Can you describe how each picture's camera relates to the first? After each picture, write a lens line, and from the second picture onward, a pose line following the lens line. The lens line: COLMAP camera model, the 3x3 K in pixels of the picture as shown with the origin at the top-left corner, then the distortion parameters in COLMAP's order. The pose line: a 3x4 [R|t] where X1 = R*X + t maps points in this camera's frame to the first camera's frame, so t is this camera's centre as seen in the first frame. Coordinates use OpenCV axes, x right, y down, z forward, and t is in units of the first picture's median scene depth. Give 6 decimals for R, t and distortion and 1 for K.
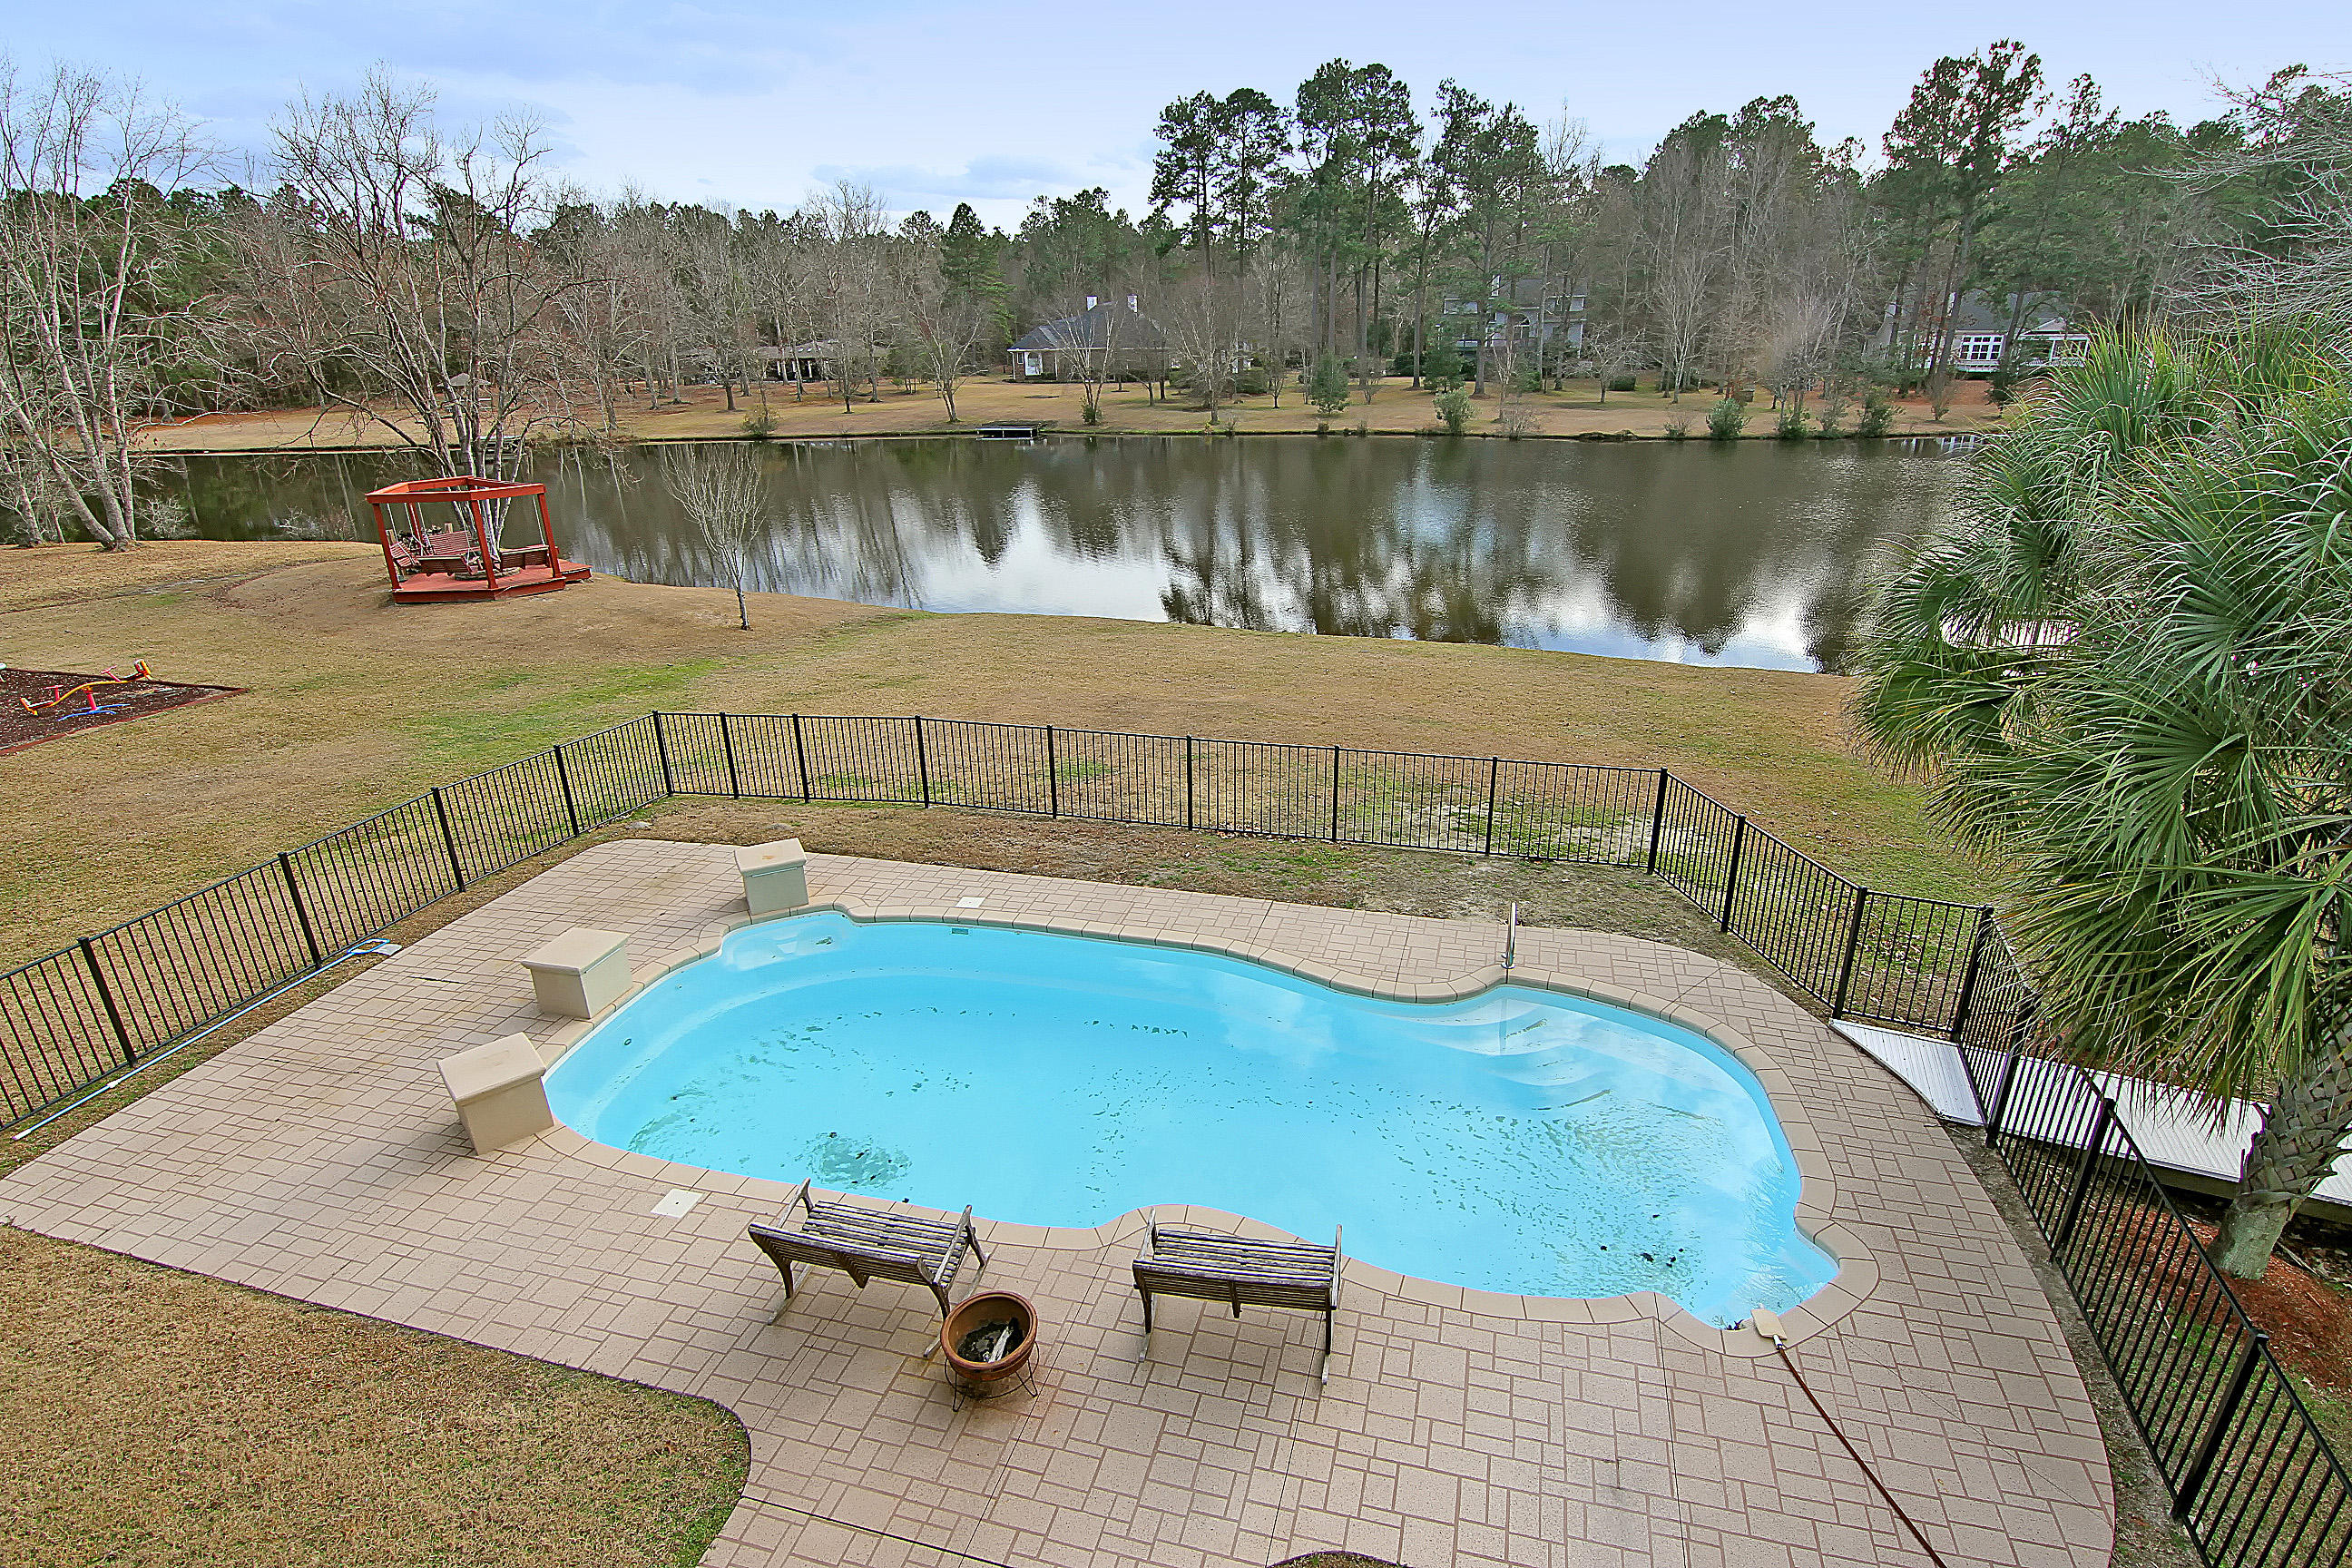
lens RADIAL K [[1191.1, 0, 1193.8], [0, 1191.1, 799.3], [0, 0, 1]] dist [-0.008419, -0.009893]
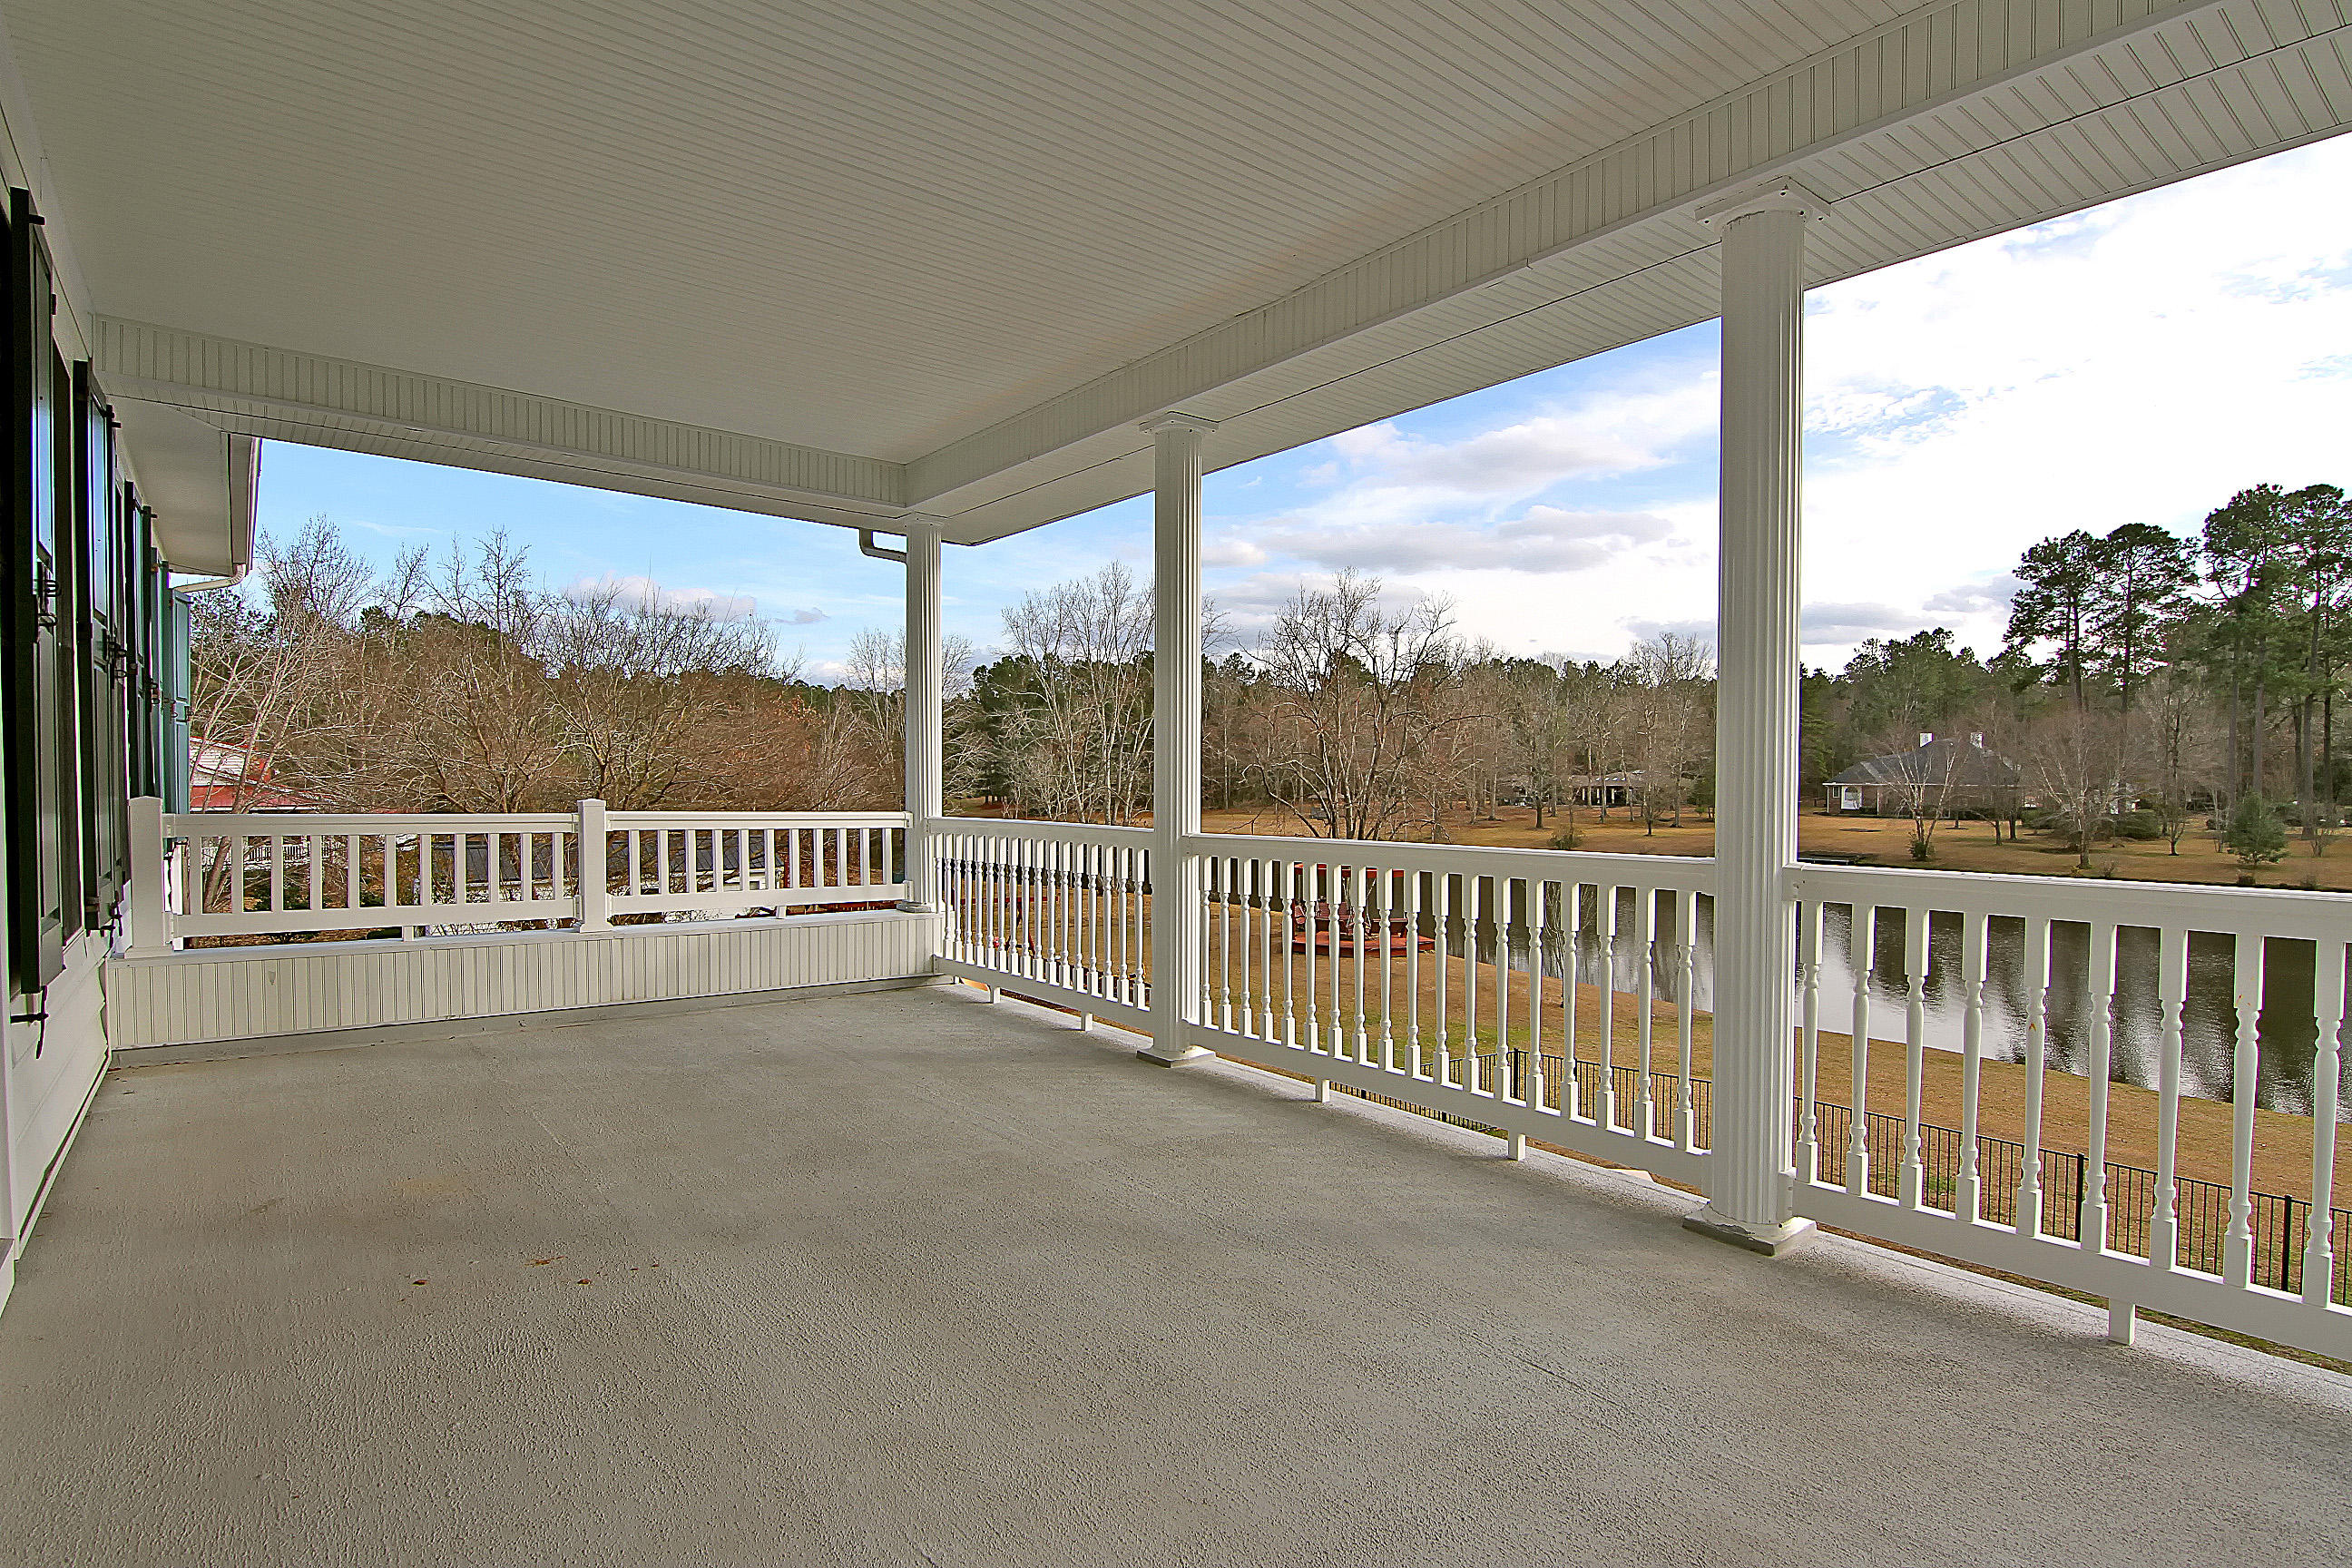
lens RADIAL K [[1191.1, 0, 1194.8], [0, 1191.1, 798.8], [0, 0, 1]] dist [-0.008419, -0.009893]
pose [[0.810459, 0.030918, -0.584979, -0.005213], [-0.227433, 0.936878, -0.265581, 0.011487], [0.539843, 0.348287, 0.766333, -0.023905]]
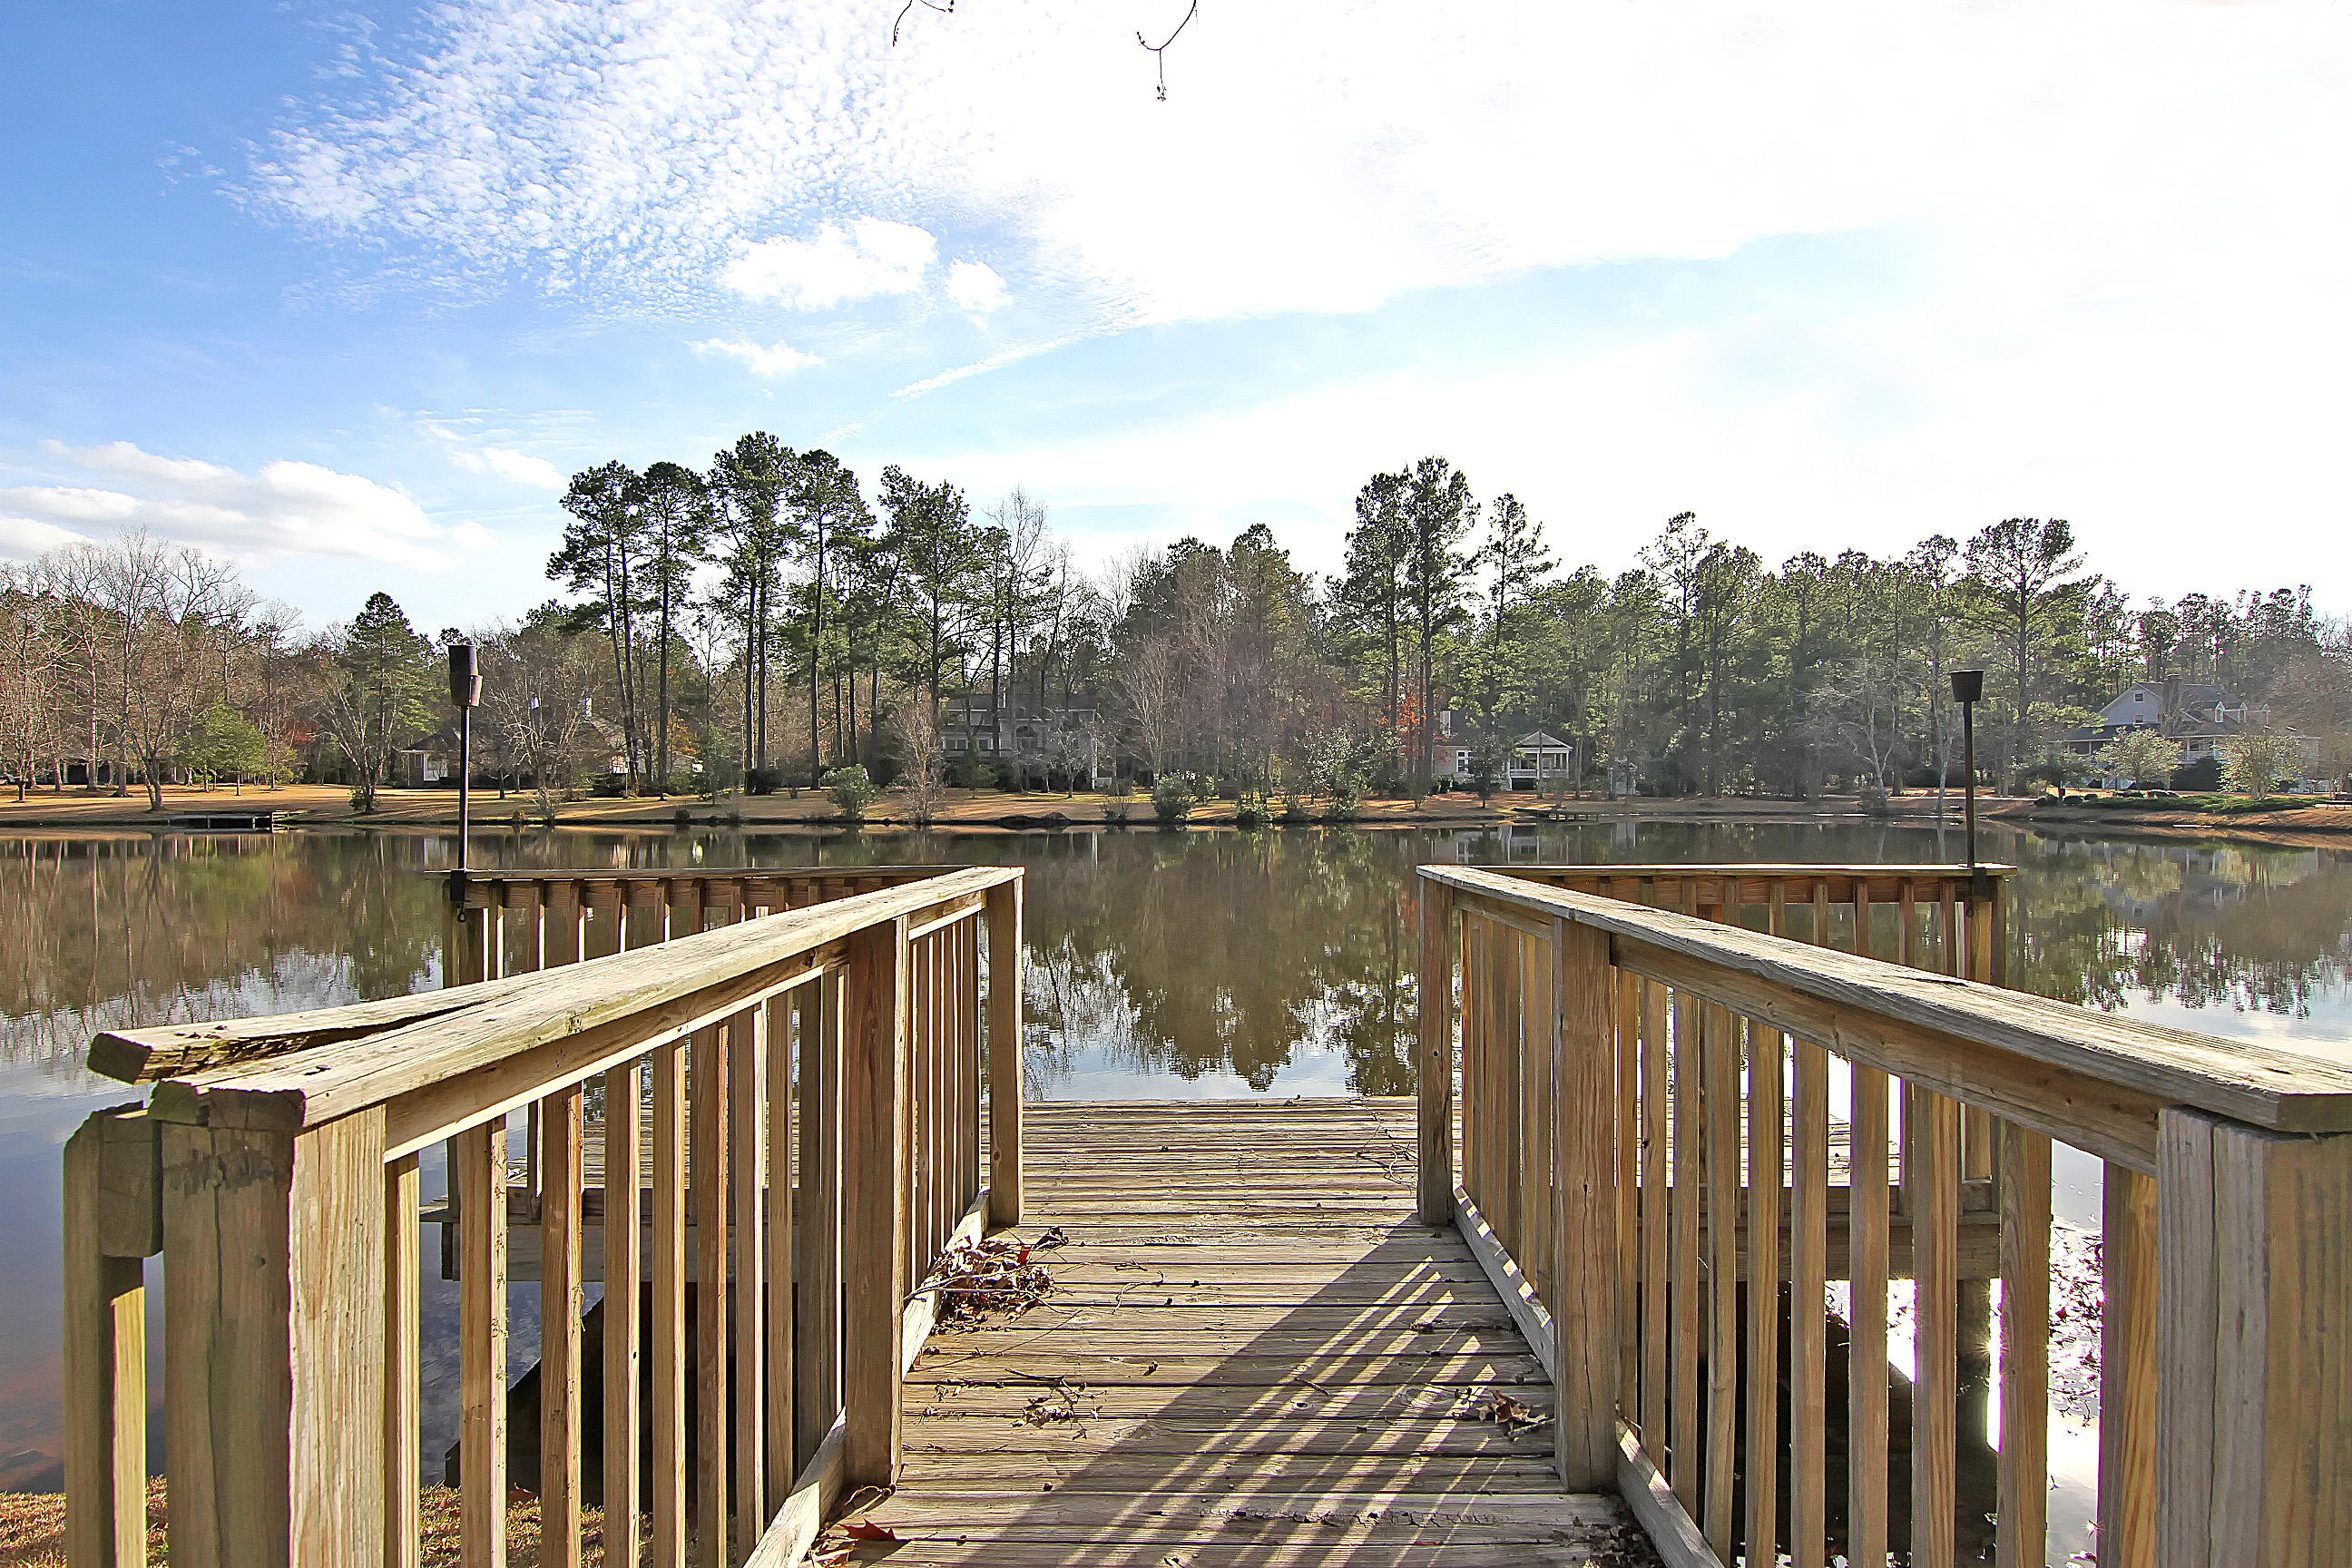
lens RADIAL K [[1191.1, 0, 1211.5], [0, 1191.1, 788.5], [0, 0, 1]] dist [-0.008419, -0.009893]
pose [[0.955191, 0.019234, 0.295363, 0.166653], [0.092320, 0.928745, -0.359040, -0.024253], [-0.281223, 0.370220, 0.885354, 0.193777]]
